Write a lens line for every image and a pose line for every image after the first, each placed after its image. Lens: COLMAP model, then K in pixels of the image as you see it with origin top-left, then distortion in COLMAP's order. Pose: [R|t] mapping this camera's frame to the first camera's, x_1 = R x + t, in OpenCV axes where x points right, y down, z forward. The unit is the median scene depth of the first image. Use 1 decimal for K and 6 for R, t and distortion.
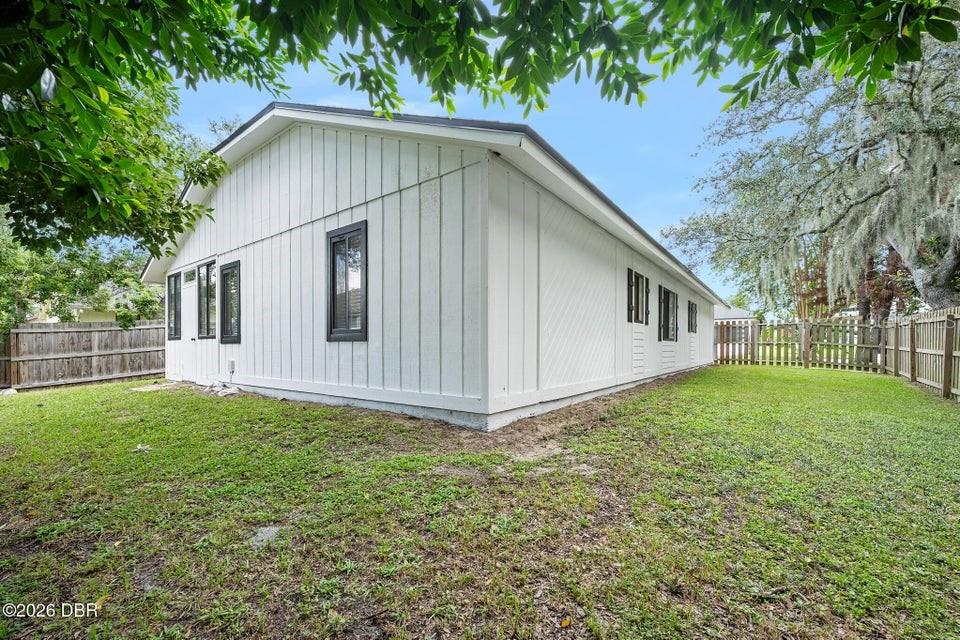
lens RADIAL K [[397.8, 0, 483.3], [0, 397.8, 344.8], [0, 0, 1]] dist [0.001311, 0.000093]
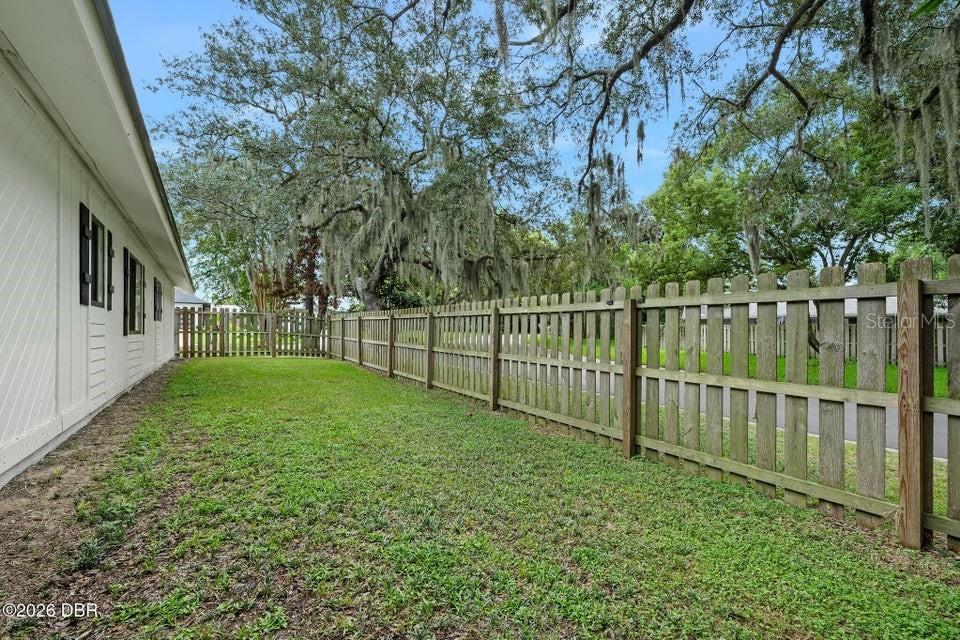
lens RADIAL K [[383.7, 0, 483.8], [0, 383.7, 329.3], [0, 0, 1]] dist [0.001494, 0.000258]
pose [[0.302356, 0.006294, 0.953174, 0.026954], [-0.006282, 0.999970, -0.004610, -0.018464], [-0.953174, -0.004594, 0.302387, 0.239642]]
